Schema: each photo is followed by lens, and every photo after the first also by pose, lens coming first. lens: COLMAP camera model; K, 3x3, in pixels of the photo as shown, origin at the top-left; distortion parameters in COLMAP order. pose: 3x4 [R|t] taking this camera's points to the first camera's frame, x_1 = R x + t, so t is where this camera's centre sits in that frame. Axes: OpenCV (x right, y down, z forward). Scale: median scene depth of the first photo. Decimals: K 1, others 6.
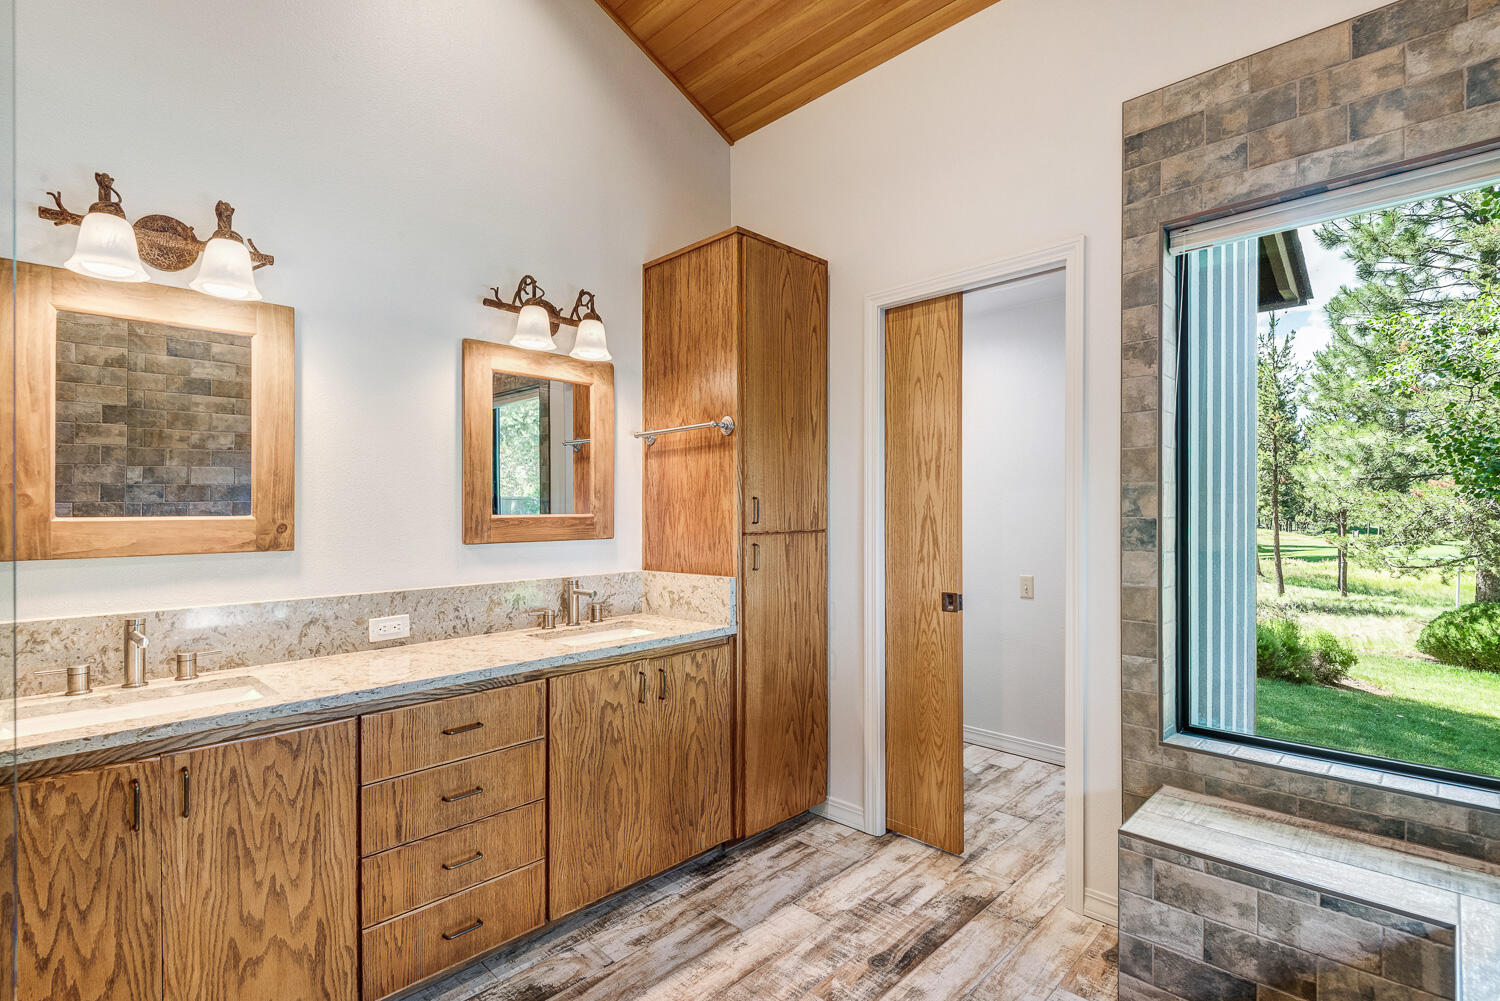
lens RADIAL K [[699.4, 0, 757.9], [0, 699.4, 514.6], [0, 0, 1]] dist [0.002046, 0.000018]
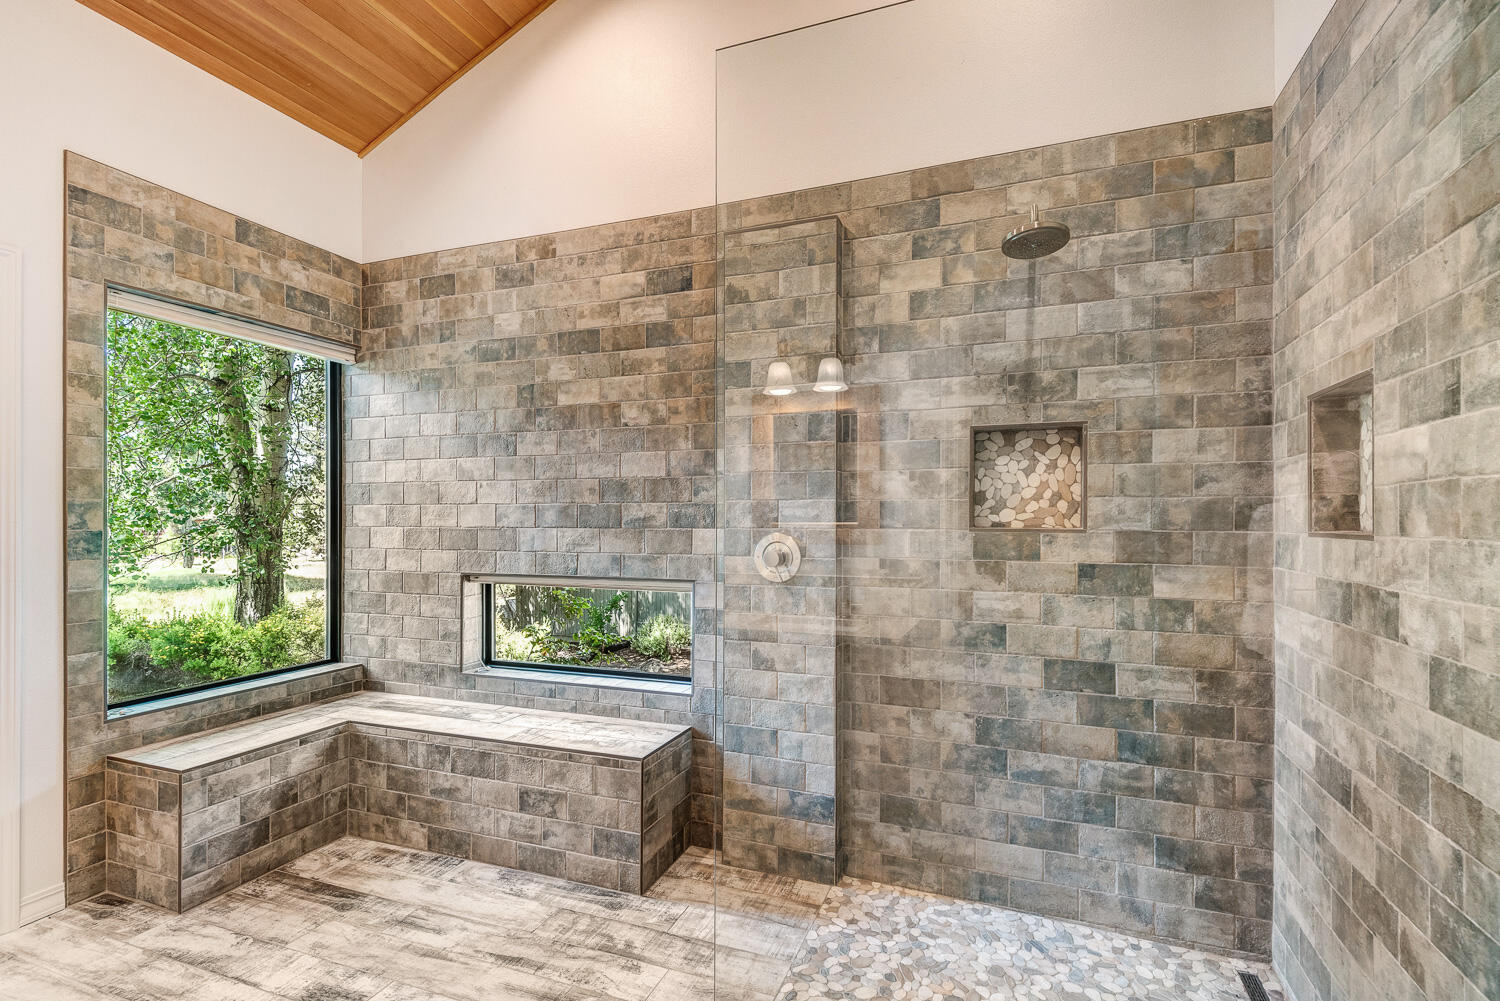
lens RADIAL K [[699.4, 0, 757.9], [0, 699.4, 514.6], [0, 0, 1]] dist [0.002046, 0.000018]
pose [[-0.380072, 0.005306, 0.924942, -0.972607], [0.000975, 0.999985, -0.005336, -0.014347], [-0.924956, -0.001126, -0.380072, 0.453379]]
